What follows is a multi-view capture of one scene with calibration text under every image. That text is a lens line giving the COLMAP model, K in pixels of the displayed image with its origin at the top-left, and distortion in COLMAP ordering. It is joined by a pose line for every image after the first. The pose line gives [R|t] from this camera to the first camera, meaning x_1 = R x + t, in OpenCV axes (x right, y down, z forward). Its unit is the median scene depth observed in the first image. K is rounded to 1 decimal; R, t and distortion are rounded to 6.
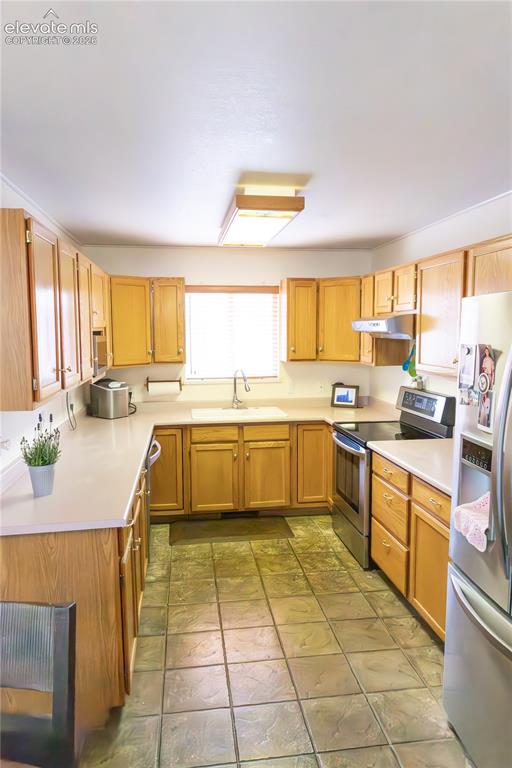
lens RADIAL K [[522.6, 0, 255.7], [0, 522.6, 383.3], [0, 0, 1]] dist [0.000538, -0.002982]
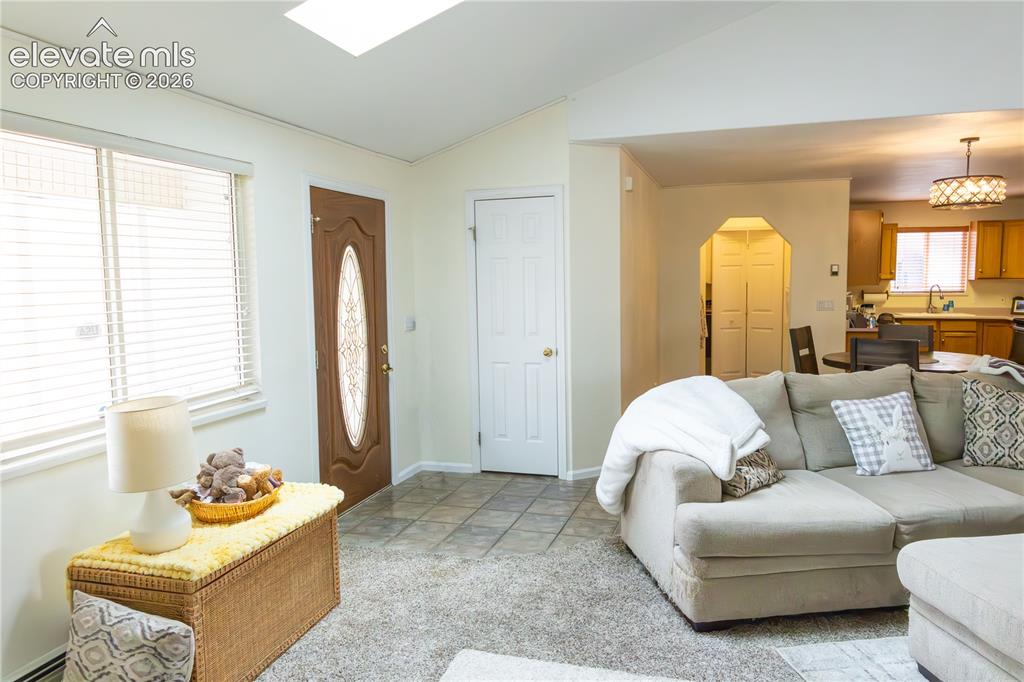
lens RADIAL K [[696.8, 0, 511.5], [0, 696.8, 338.9], [0, 0, 1]] dist [0.000538, -0.002982]
pose [[0.894663, 0.037945, -0.445128, -0.215425], [-0.047280, 0.998833, -0.009883, 0.195785], [0.444234, 0.029887, 0.895412, -1.232015]]
